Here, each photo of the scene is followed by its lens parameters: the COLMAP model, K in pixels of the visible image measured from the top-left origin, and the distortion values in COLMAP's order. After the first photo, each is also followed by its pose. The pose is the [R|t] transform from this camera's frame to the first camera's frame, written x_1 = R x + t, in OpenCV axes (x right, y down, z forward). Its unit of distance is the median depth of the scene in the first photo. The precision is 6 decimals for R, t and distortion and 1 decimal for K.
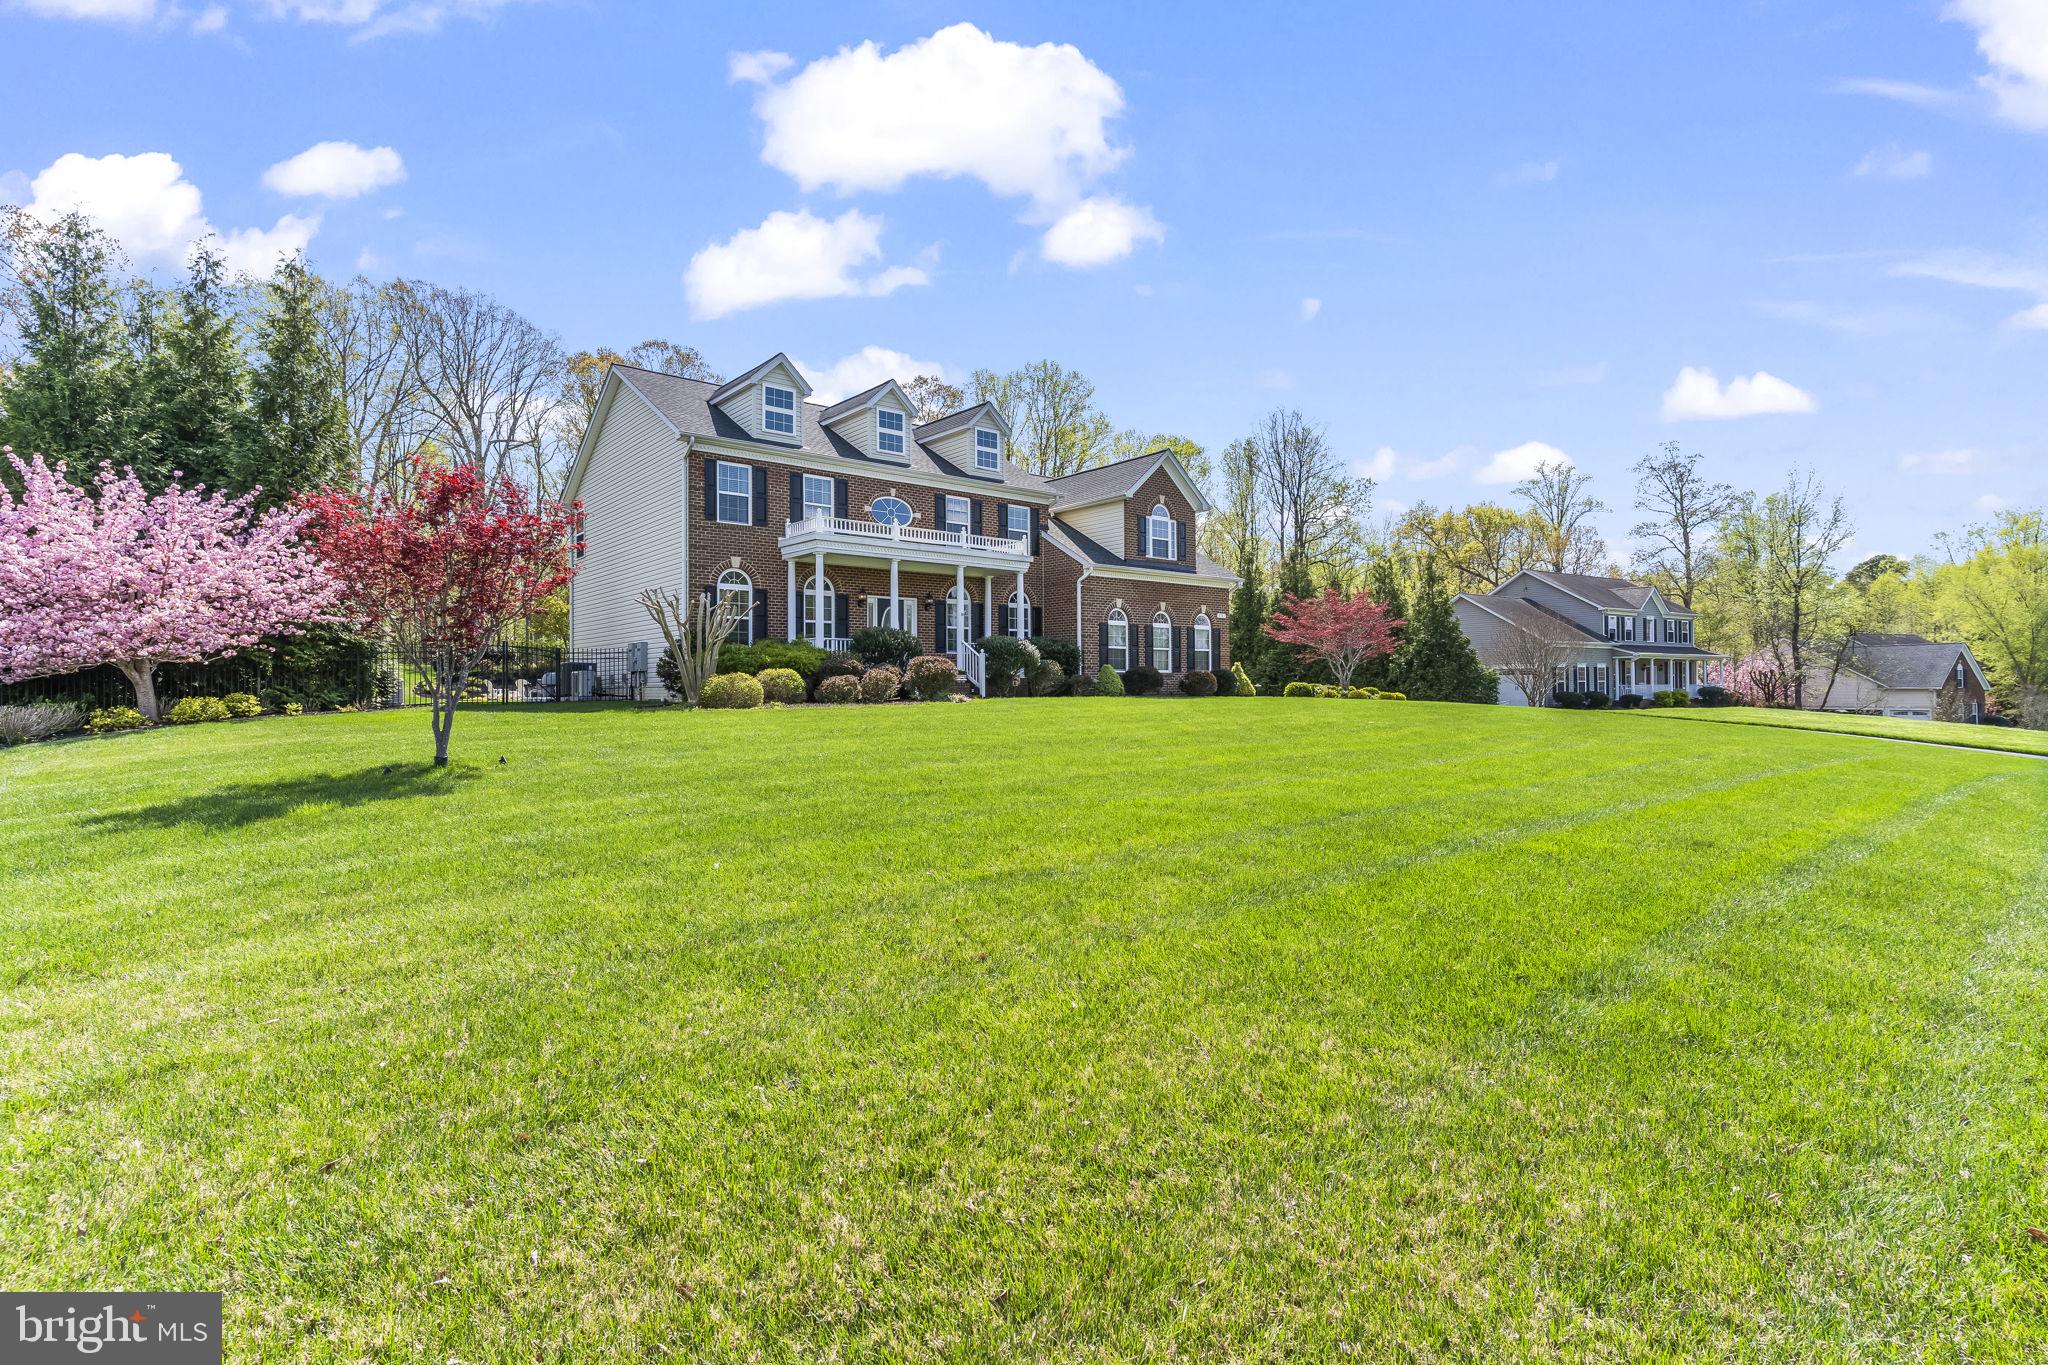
lens RADIAL K [[980.4, 0, 1006.2], [0, 980.4, 681.2], [0, 0, 1]] dist [0.000251, 0.002980]
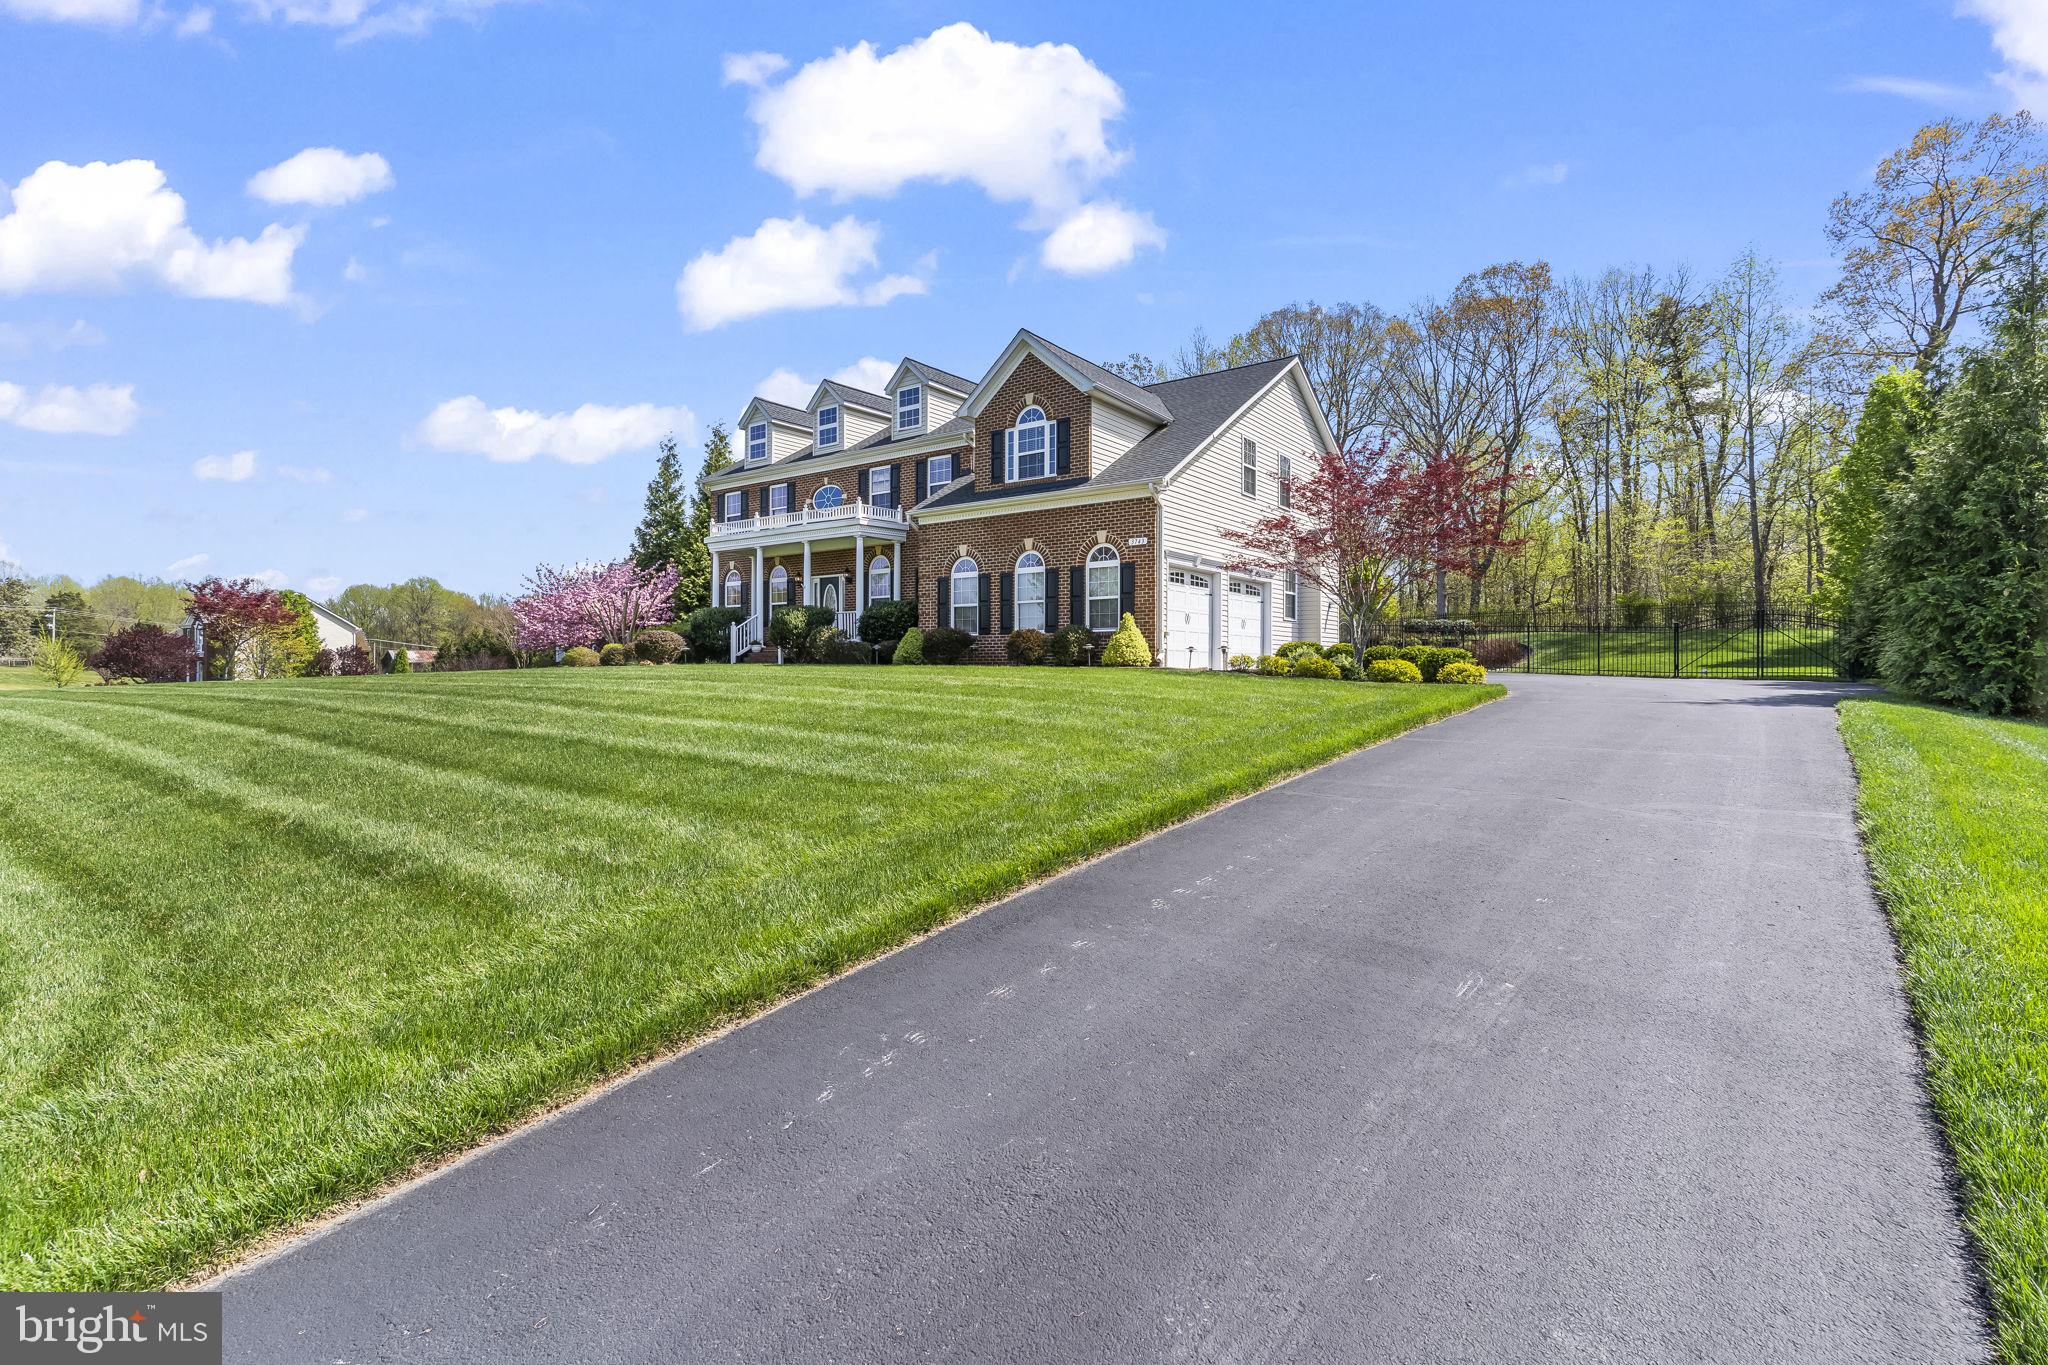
lens RADIAL K [[980.4, 0, 1017.2], [0, 980.4, 661.4], [0, 0, 1]] dist [0.000251, 0.002980]
pose [[0.244821, -0.003902, -0.969561, 0.991877], [0.007766, 0.999968, -0.002064, 0.015460], [0.969537, -0.007025, 0.244843, 0.917805]]
